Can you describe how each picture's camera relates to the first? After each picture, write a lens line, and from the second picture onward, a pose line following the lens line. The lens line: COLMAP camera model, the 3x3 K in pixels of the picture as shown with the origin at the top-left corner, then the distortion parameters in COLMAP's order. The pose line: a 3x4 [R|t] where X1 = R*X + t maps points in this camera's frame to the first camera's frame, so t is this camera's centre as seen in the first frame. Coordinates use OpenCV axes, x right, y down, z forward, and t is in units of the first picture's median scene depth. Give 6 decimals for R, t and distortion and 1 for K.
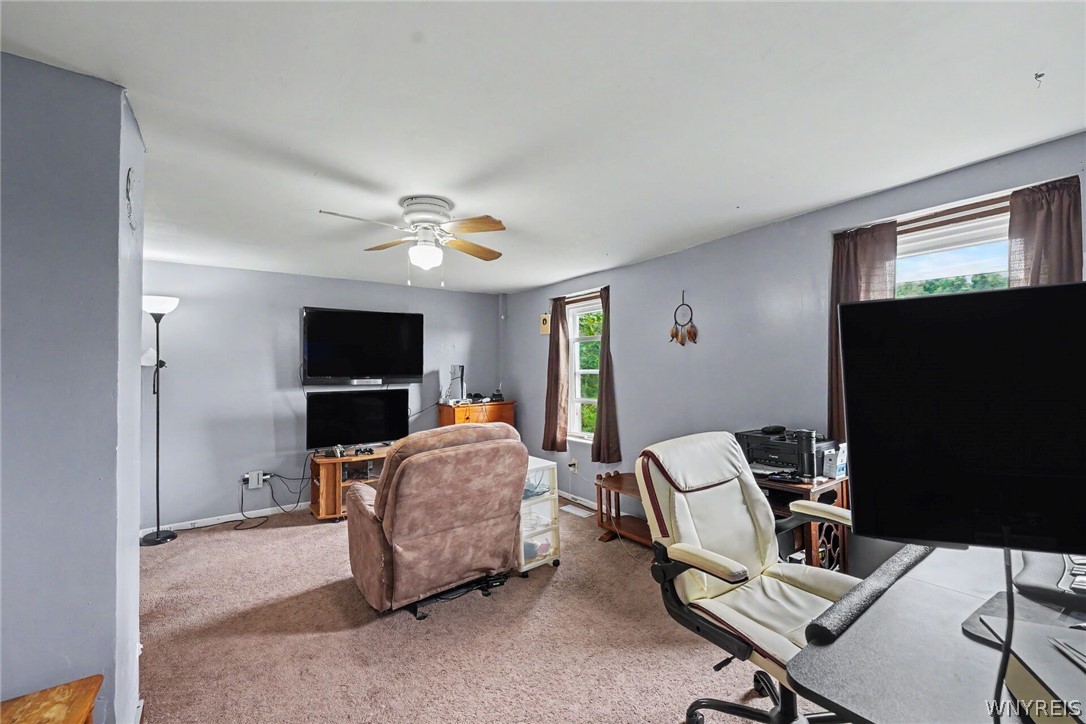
lens RADIAL K [[445.8, 0, 543.0], [0, 445.8, 362.0], [0, 0, 1]] dist [0.000218, 0.000128]
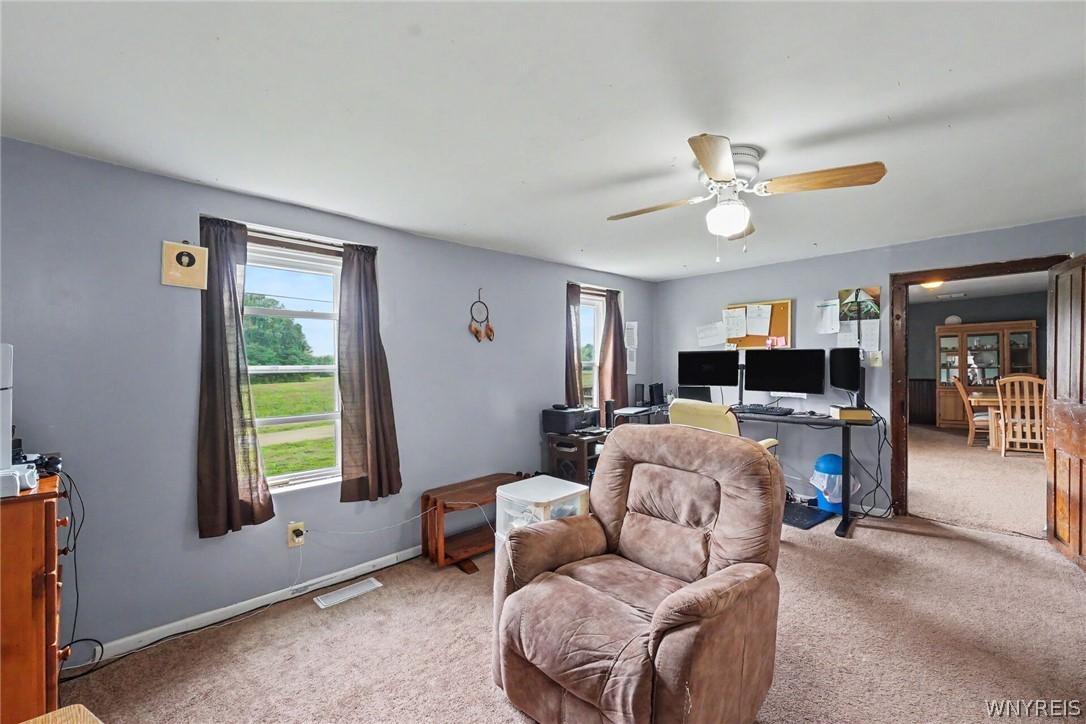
lens RADIAL K [[445.8, 0, 543.0], [0, 445.8, 362.0], [0, 0, 1]] dist [0.000218, 0.000128]
pose [[-0.149424, 0.019177, 0.988587, -0.599883], [-0.010231, 0.999728, -0.020940, 0.023779], [-0.988720, -0.013244, -0.149187, 0.852826]]
